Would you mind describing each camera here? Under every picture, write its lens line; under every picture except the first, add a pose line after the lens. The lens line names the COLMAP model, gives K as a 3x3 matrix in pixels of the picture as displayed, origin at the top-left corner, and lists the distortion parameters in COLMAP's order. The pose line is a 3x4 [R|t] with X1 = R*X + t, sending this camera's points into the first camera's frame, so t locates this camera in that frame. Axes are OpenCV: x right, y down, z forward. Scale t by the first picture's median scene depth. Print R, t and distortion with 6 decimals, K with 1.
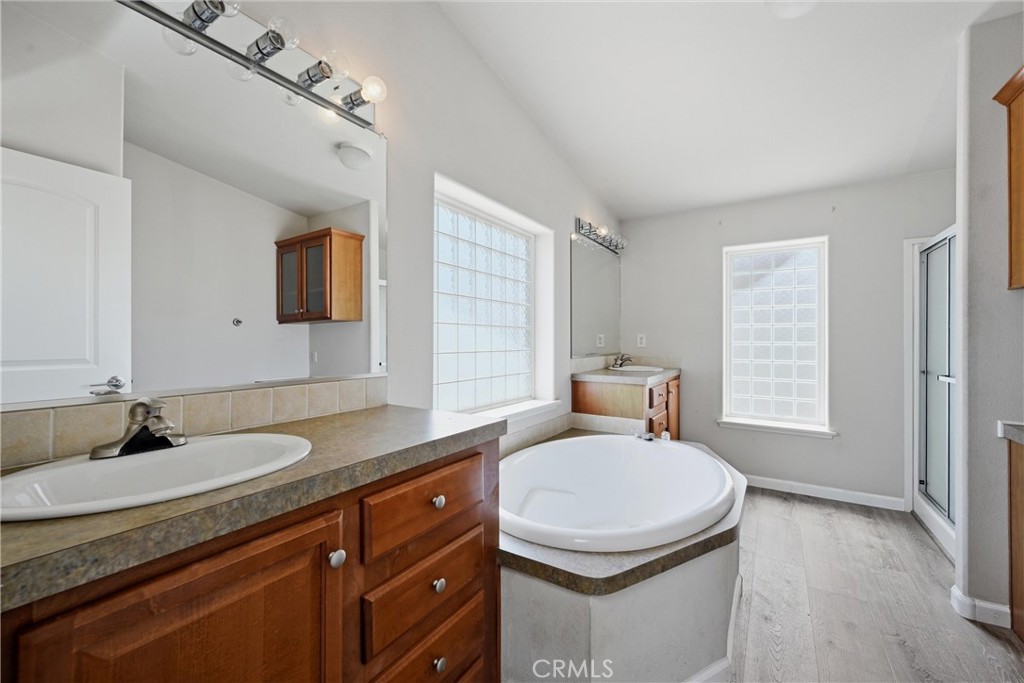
lens RADIAL K [[415.0, 0, 512.0], [0, 415.0, 341.5], [0, 0, 1]] dist [0.000074, 0.000025]
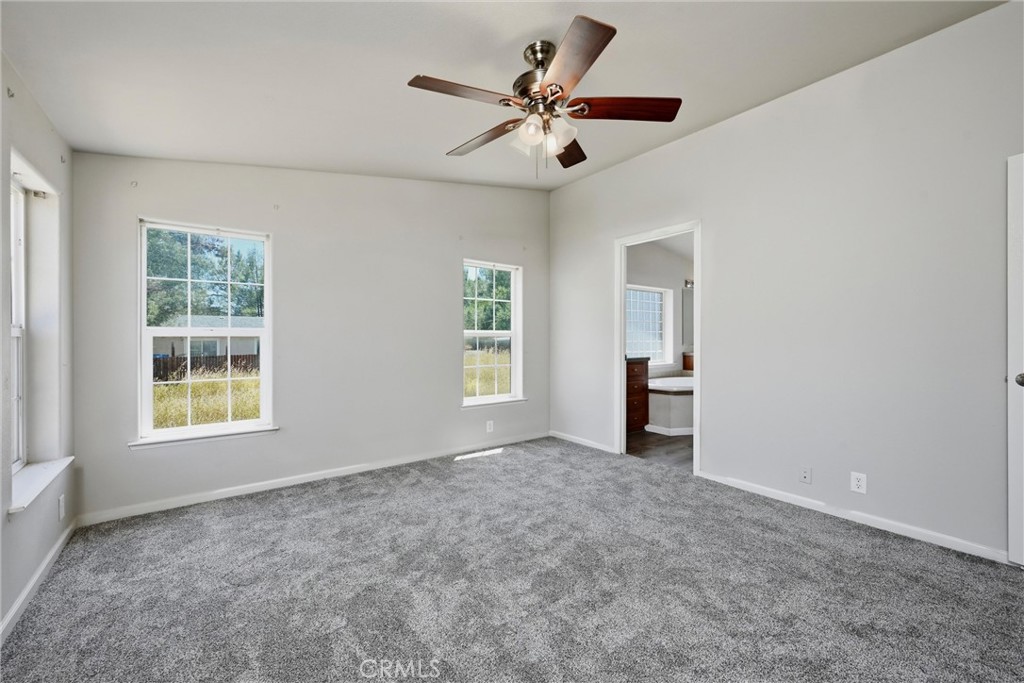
lens RADIAL K [[415.0, 0, 512.0], [0, 415.0, 341.5], [0, 0, 1]] dist [0.000074, 0.000025]
pose [[0.942052, 0.000307, -0.335467, 0.032123], [0.000593, 0.999996, 0.002581, 0.017661], [0.335467, -0.002630, 0.942048, -1.460150]]
